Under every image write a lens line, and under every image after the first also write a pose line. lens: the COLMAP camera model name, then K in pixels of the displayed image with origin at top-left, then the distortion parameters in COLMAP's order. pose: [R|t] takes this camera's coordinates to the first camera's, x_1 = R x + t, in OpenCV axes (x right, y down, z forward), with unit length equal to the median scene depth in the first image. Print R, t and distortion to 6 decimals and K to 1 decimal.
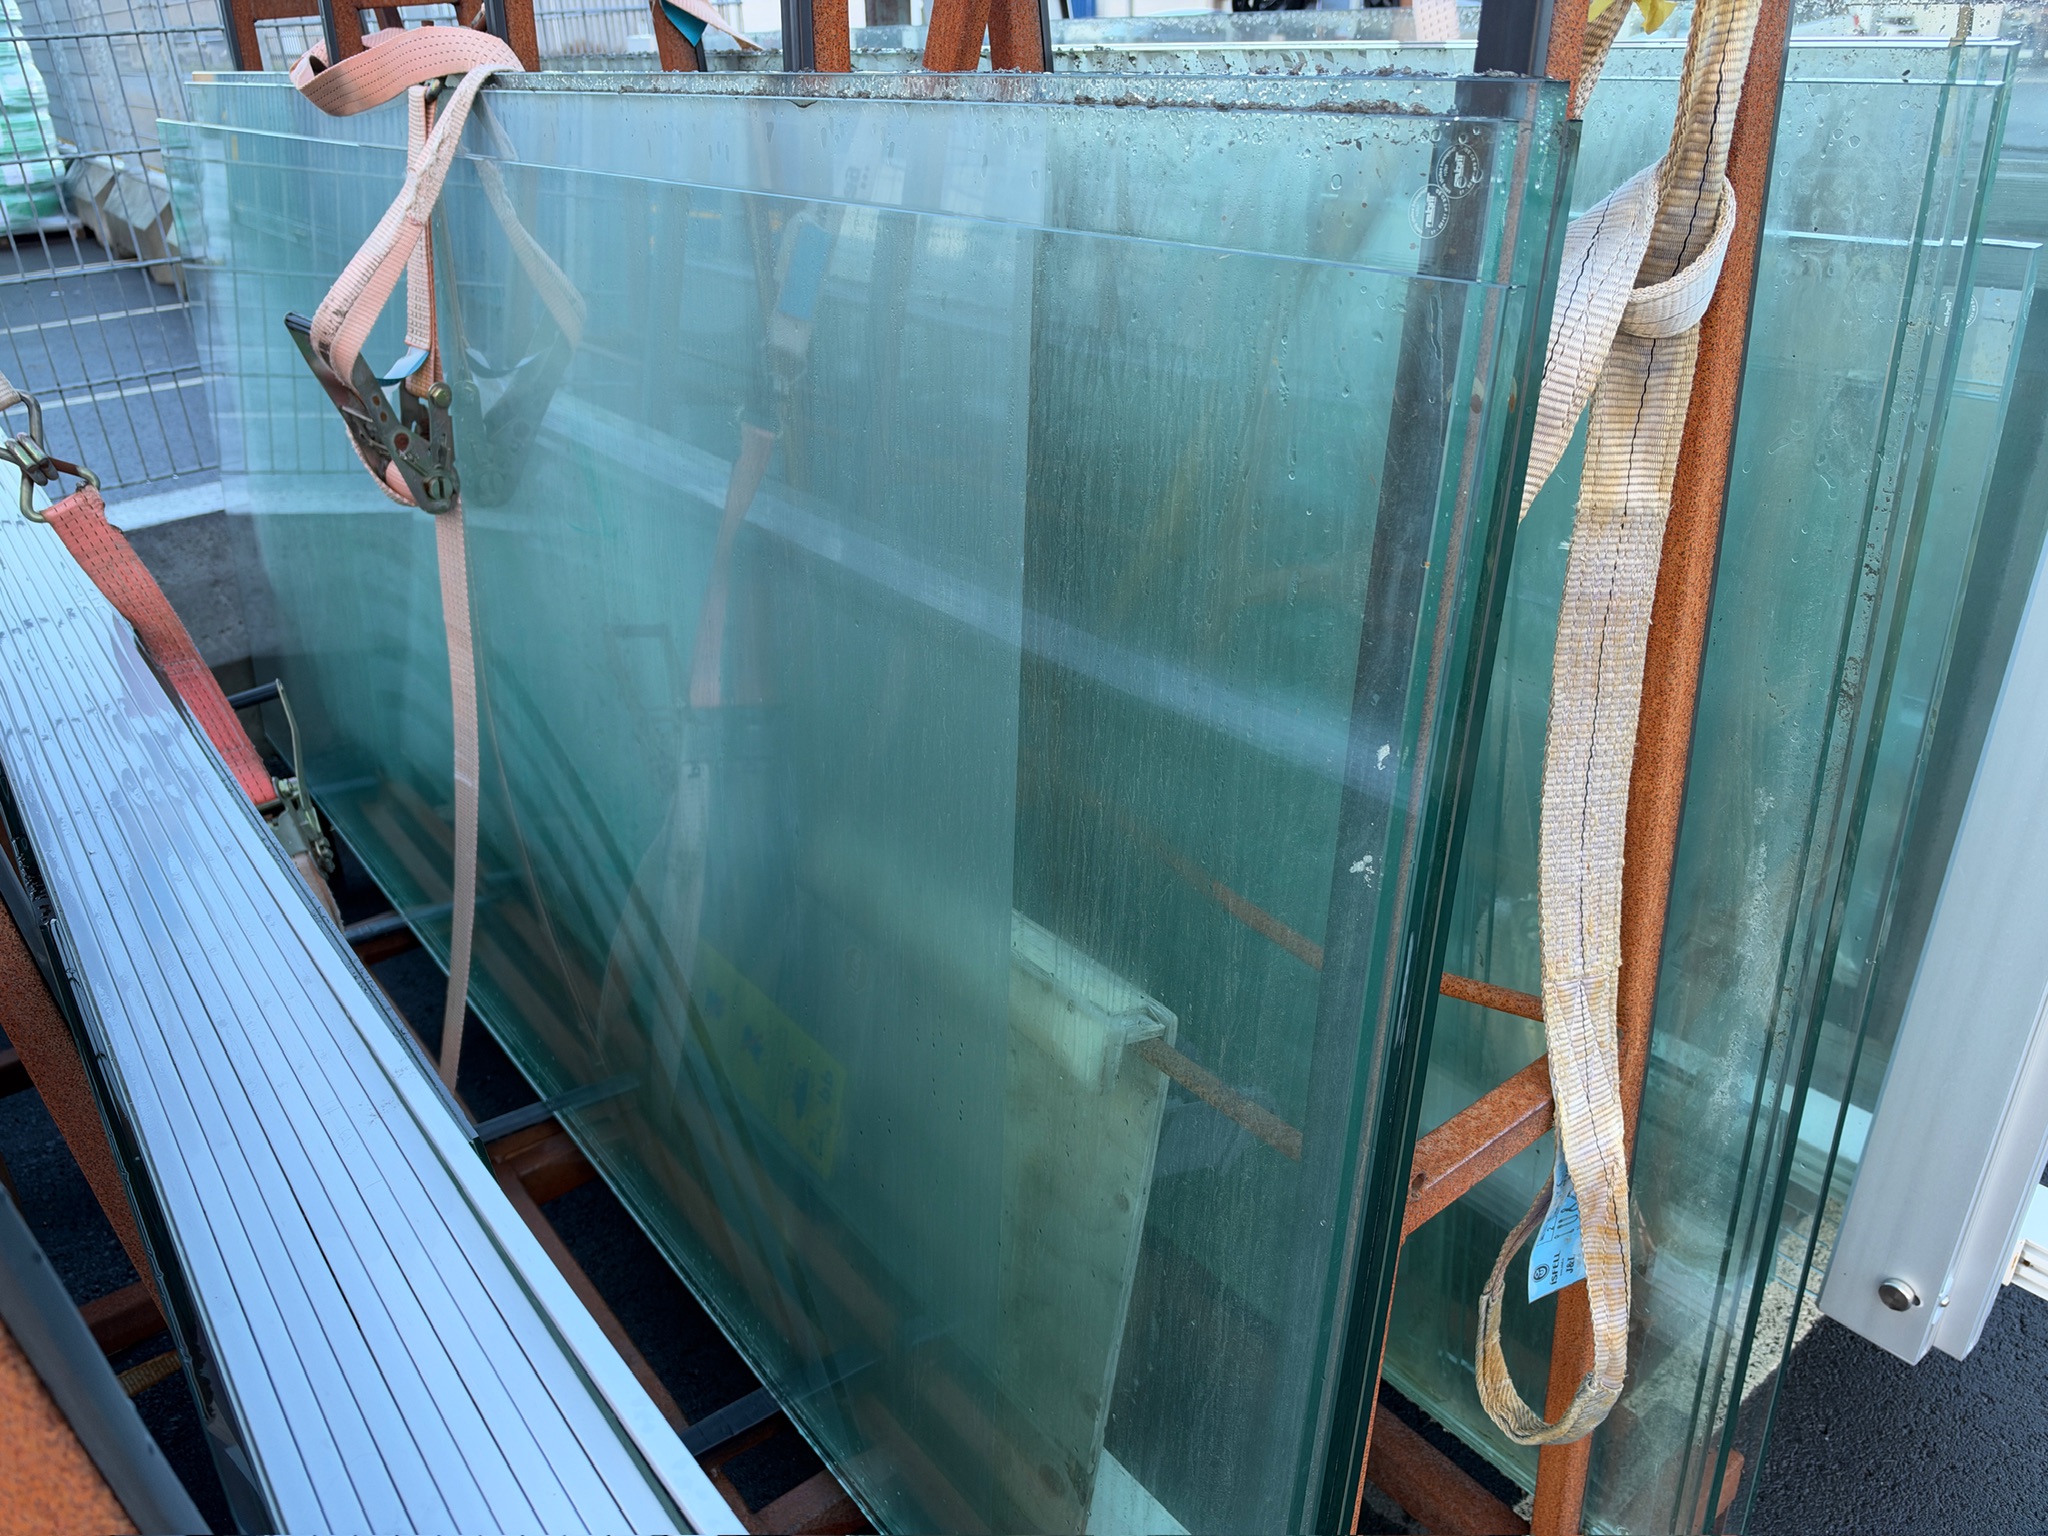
lens RADIAL K [[1491.4, 0, 1024.0], [0, 1491.4, 768.0], [0, 0, 1]] dist [-0.027529, 0.005804]
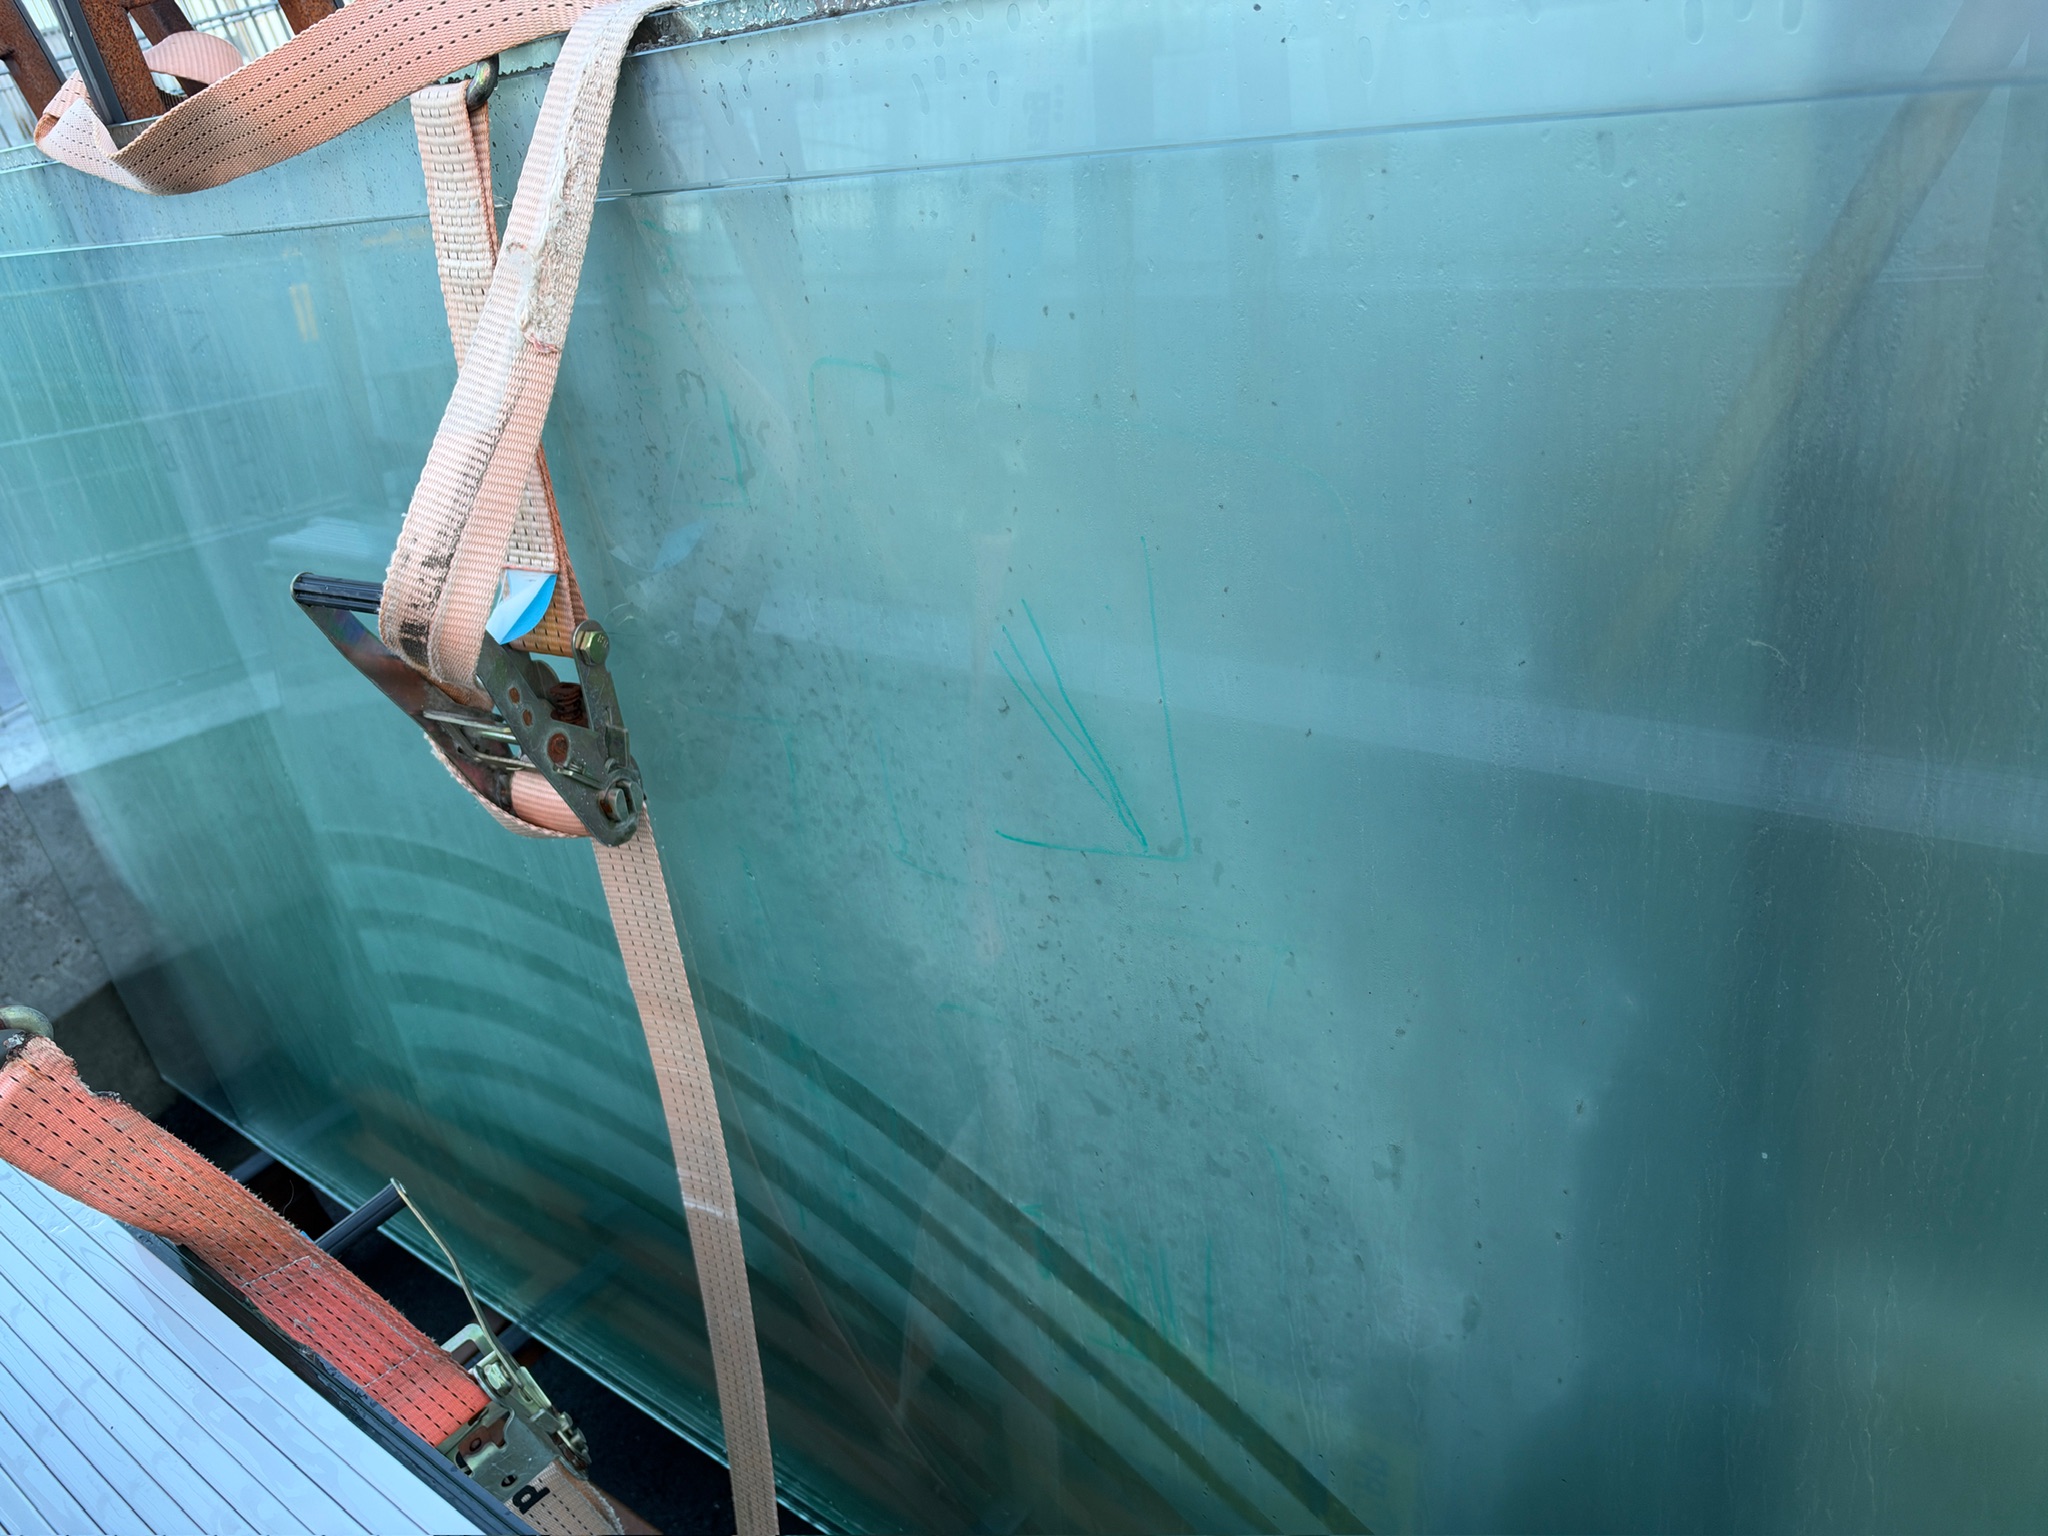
lens RADIAL K [[1442.4, 0, 1024.0], [0, 1442.4, 768.0], [0, 0, 1]] dist [-0.007566, -0.000770]
pose [[0.948260, -0.277739, 0.153829, -0.360637], [0.270022, 0.960350, 0.069400, -0.215647], [-0.167005, -0.024272, 0.985657, 0.472919]]
